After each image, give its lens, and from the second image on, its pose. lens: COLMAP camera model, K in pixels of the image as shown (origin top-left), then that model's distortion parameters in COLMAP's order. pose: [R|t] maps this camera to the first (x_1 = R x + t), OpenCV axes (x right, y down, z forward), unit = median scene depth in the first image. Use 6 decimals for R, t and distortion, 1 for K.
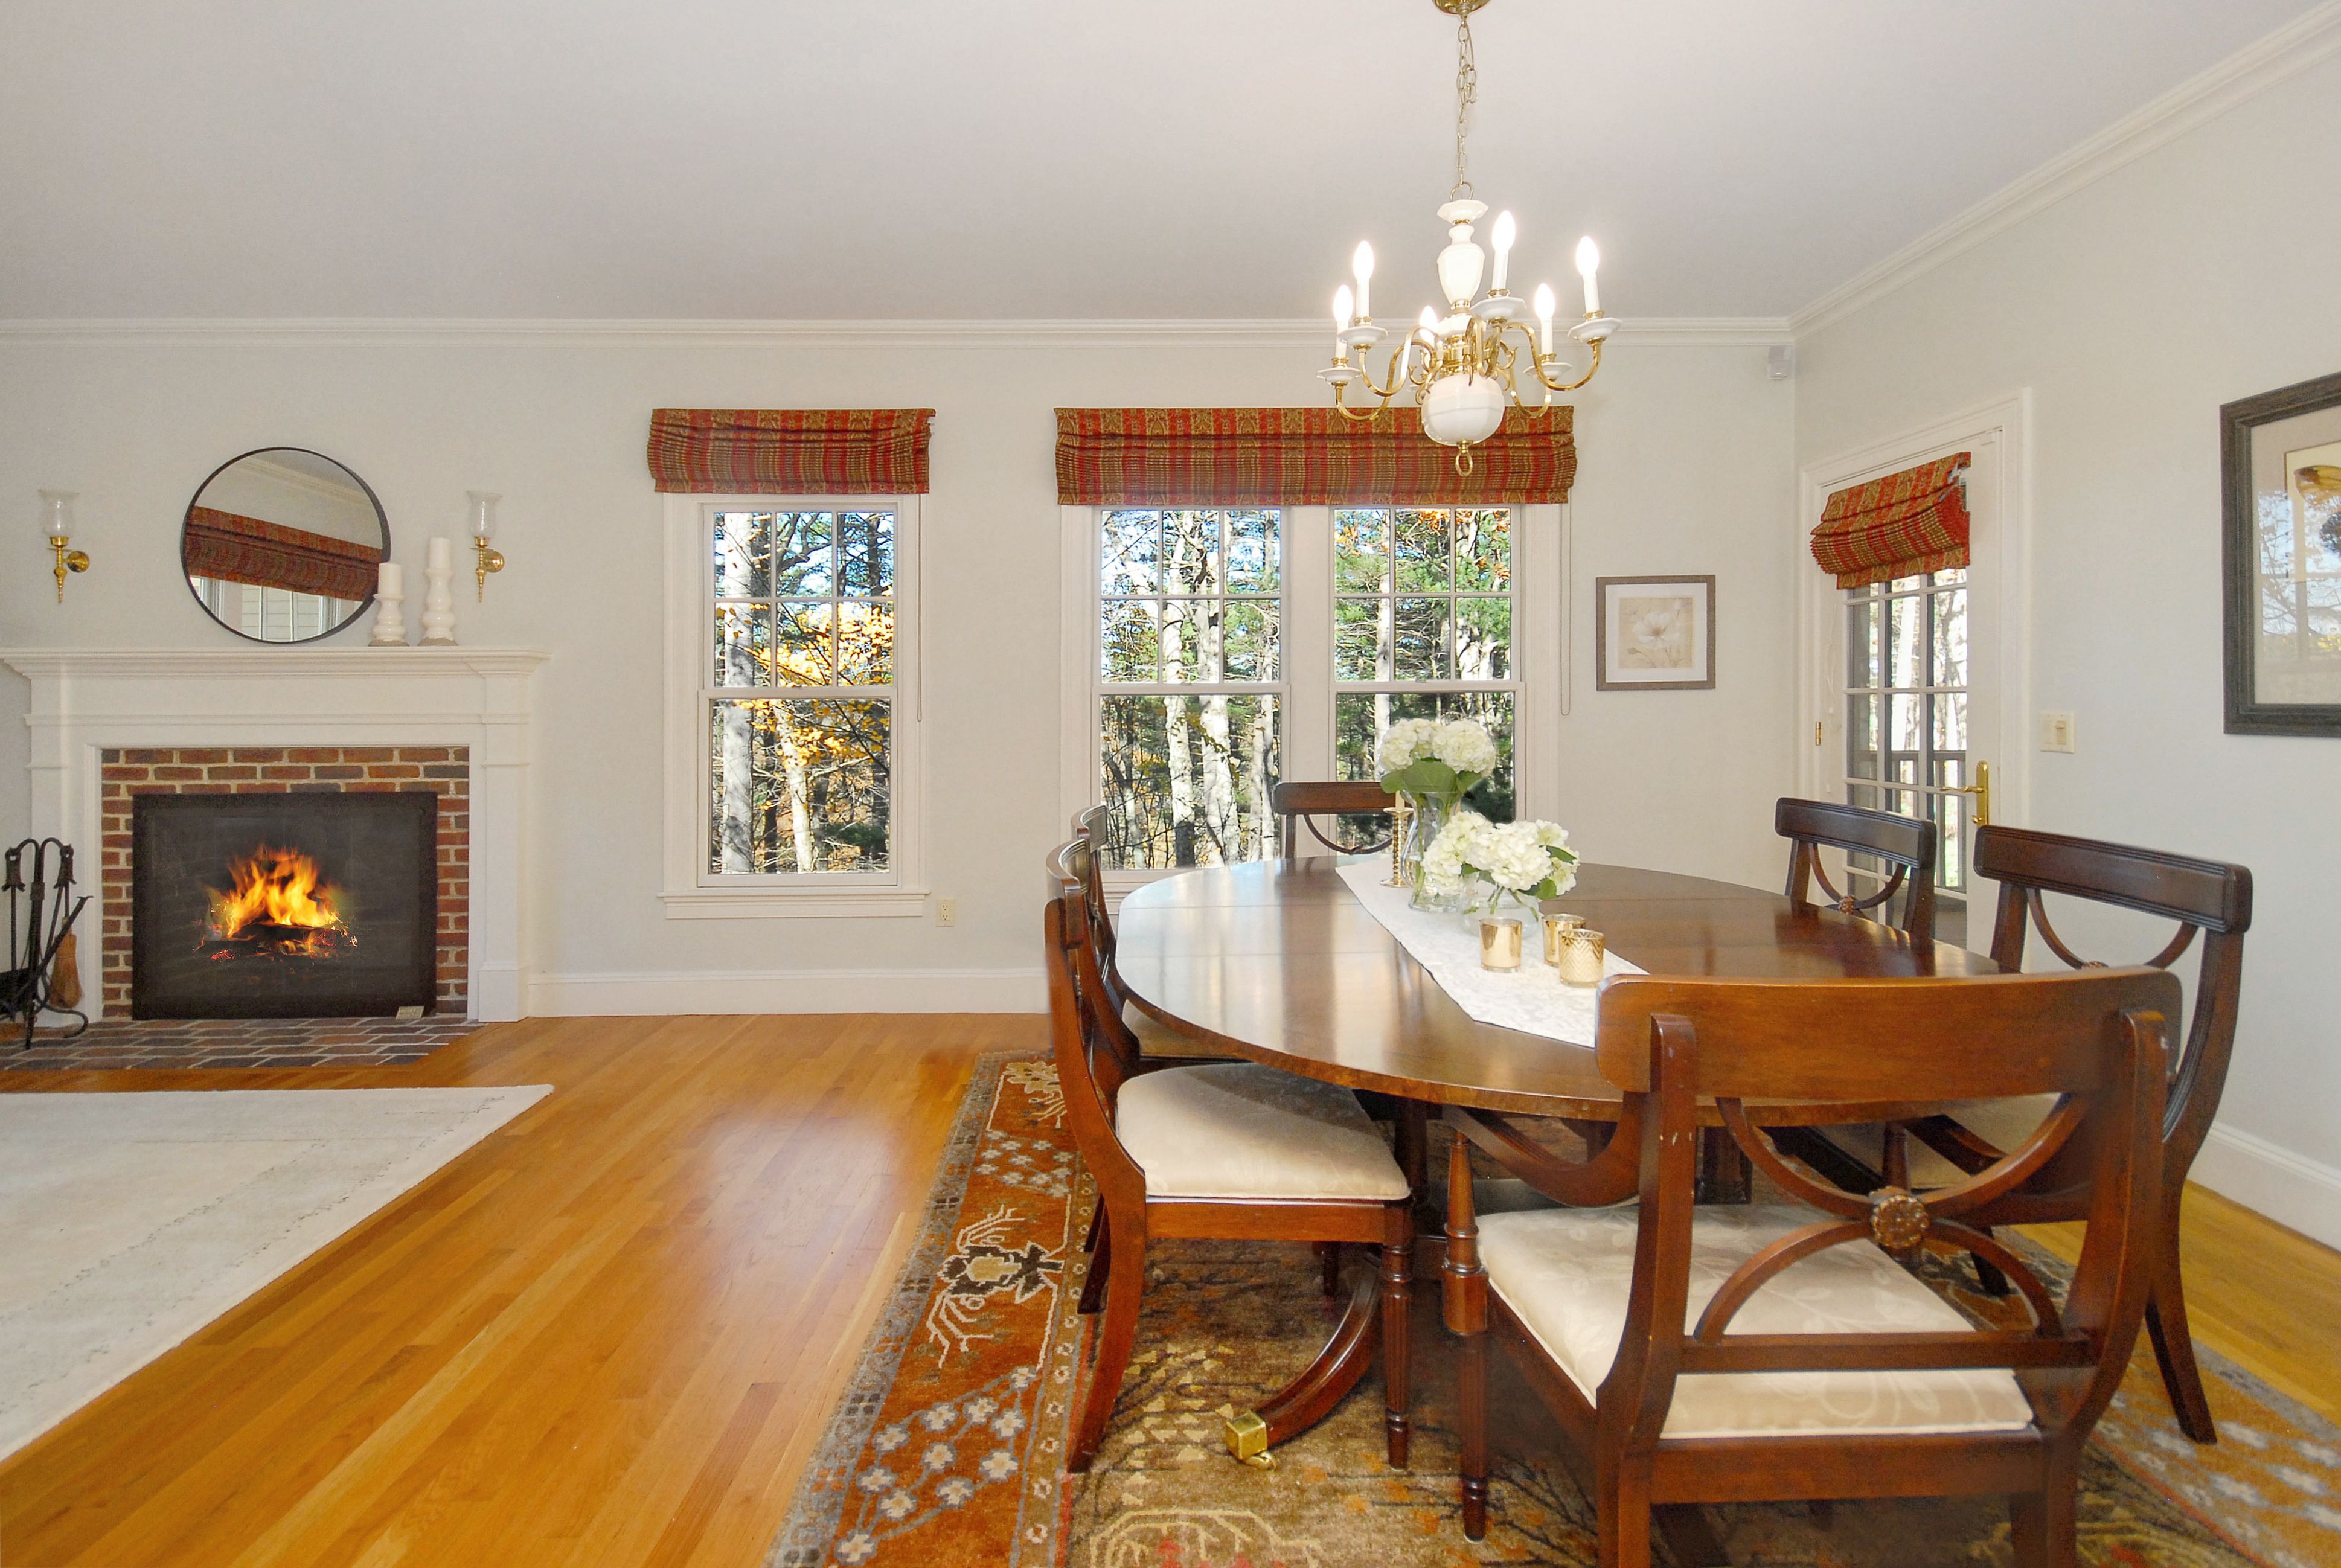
lens RADIAL K [[1107.0, 0, 1173.2], [0, 1107.0, 690.6], [0, 0, 1]] dist [0.001693, -0.012273]
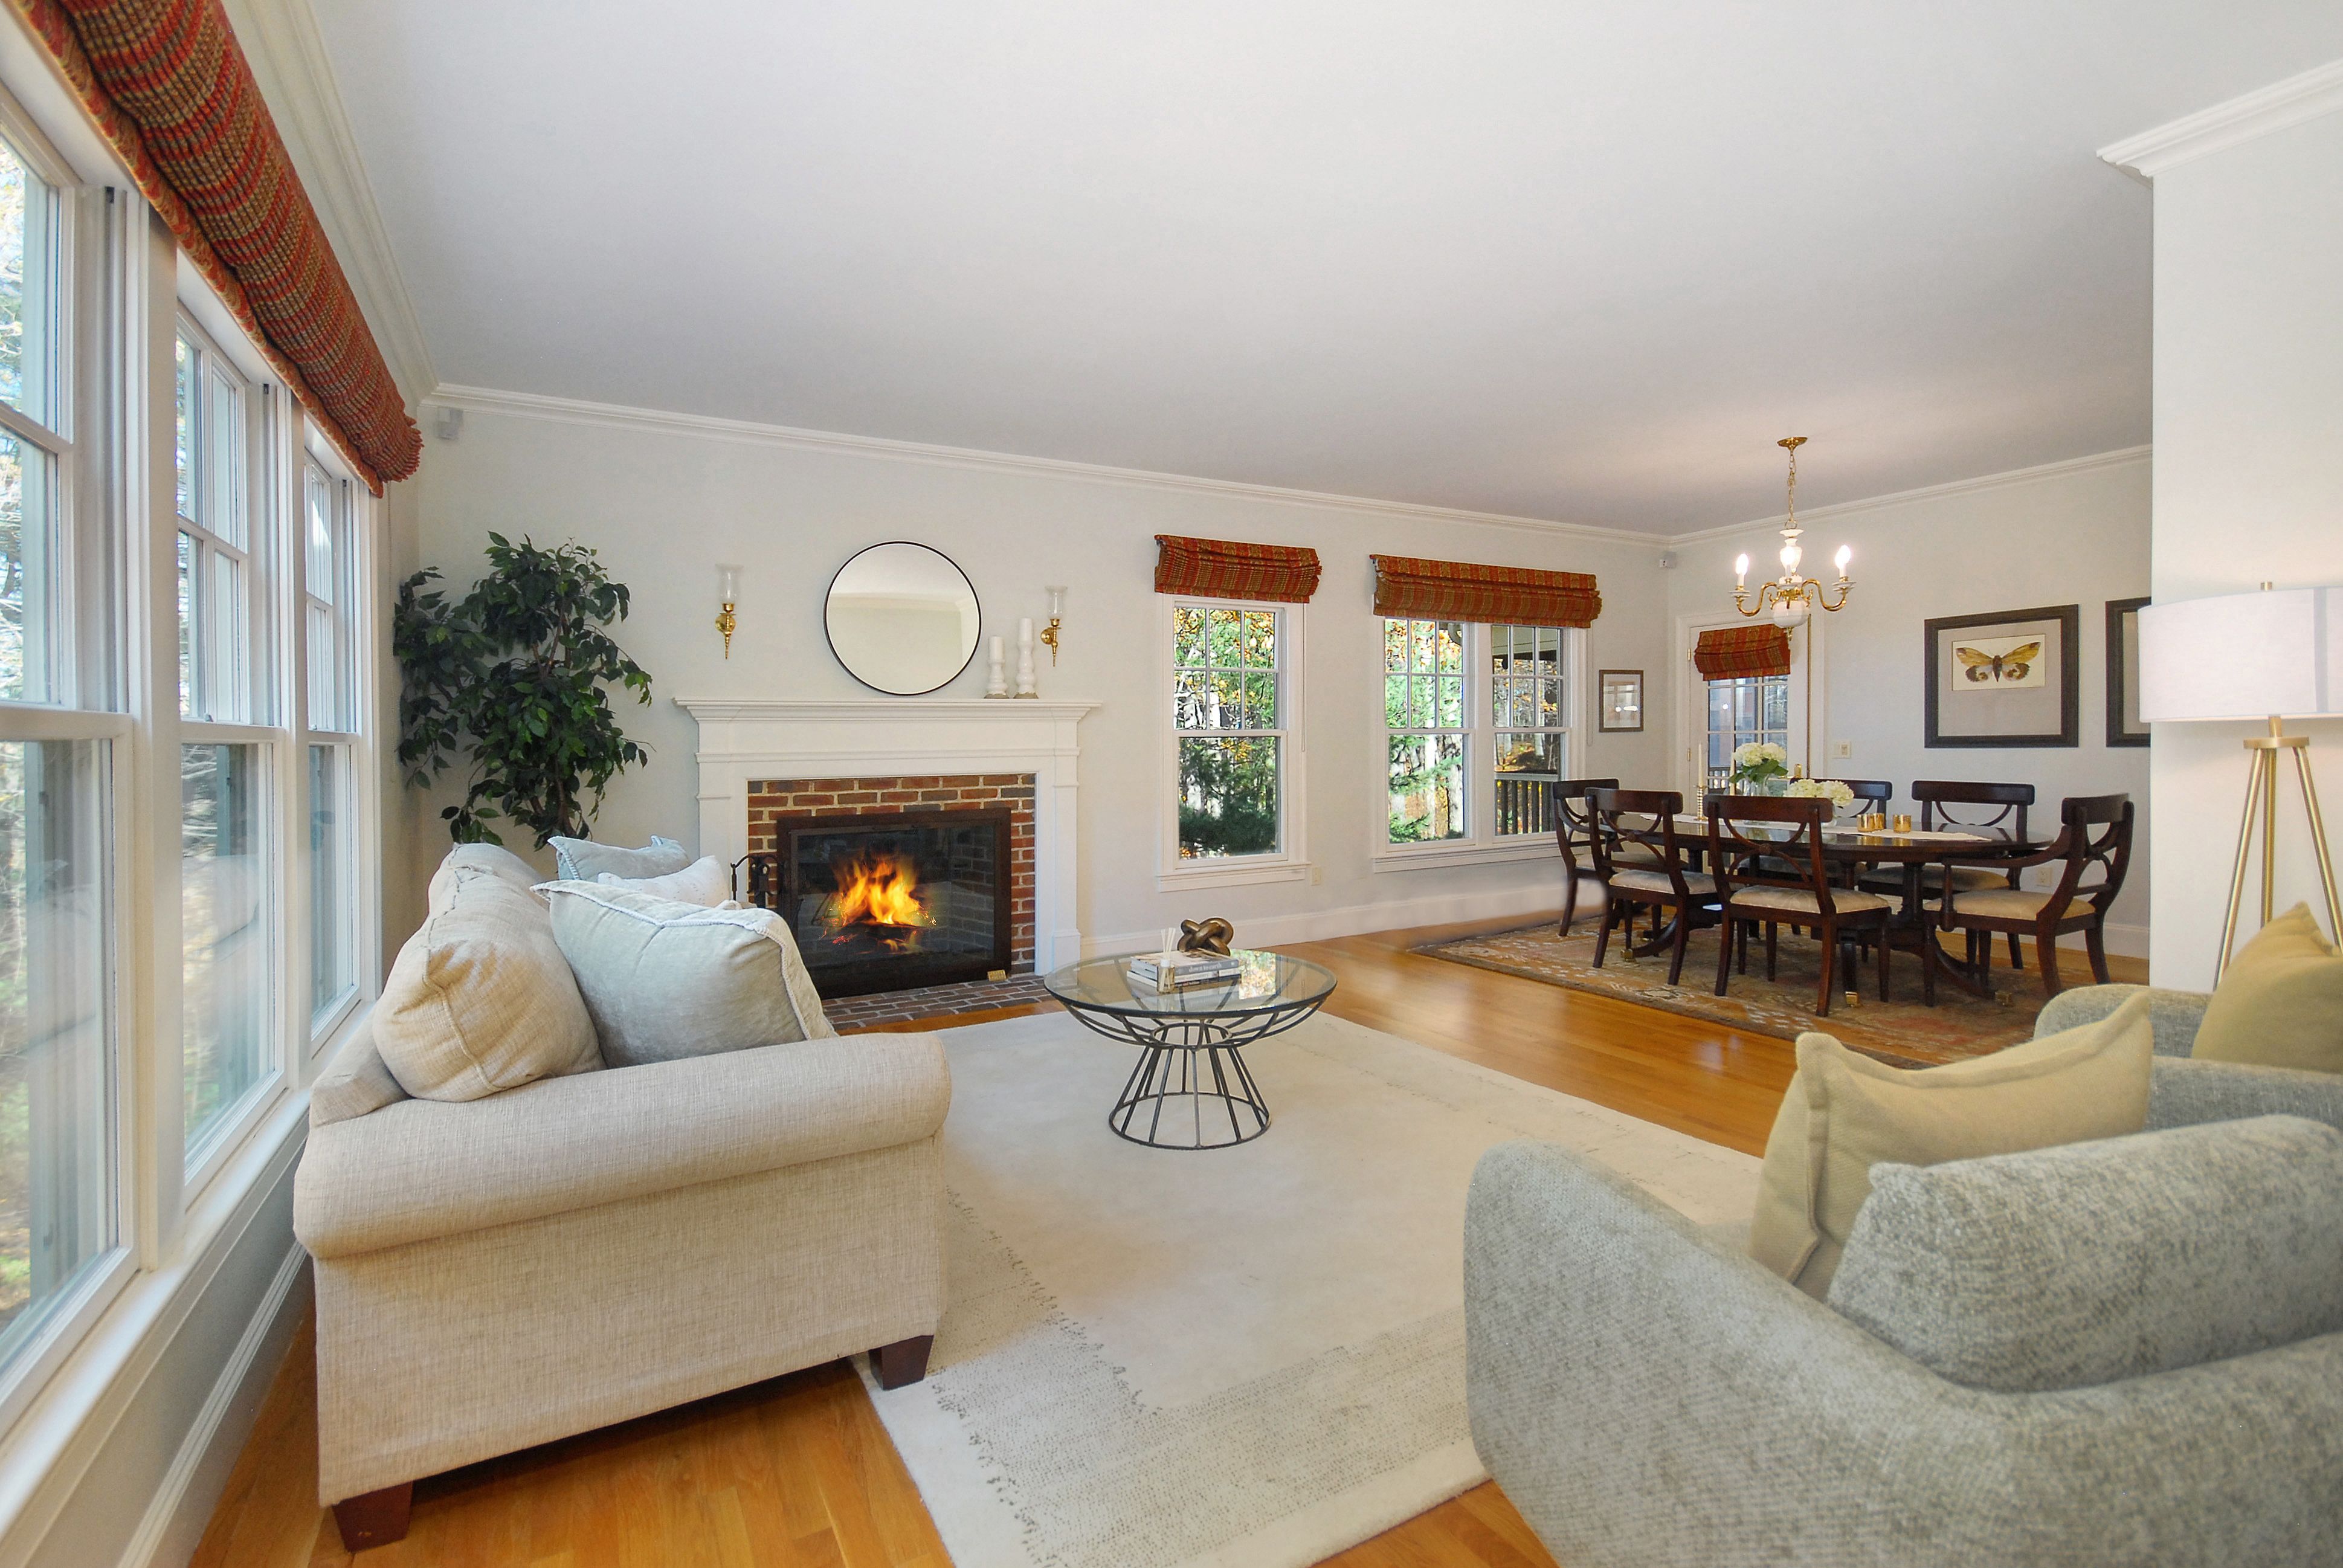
lens RADIAL K [[1100.2, 0, 1186.4], [0, 1100.2, 740.2], [0, 0, 1]] dist [-0.000557, -0.000379]
pose [[0.876111, -0.003205, 0.482098, -1.124208], [0.001472, 0.999991, 0.003973, 0.005184], [-0.482107, -0.002771, 0.876108, -0.262146]]
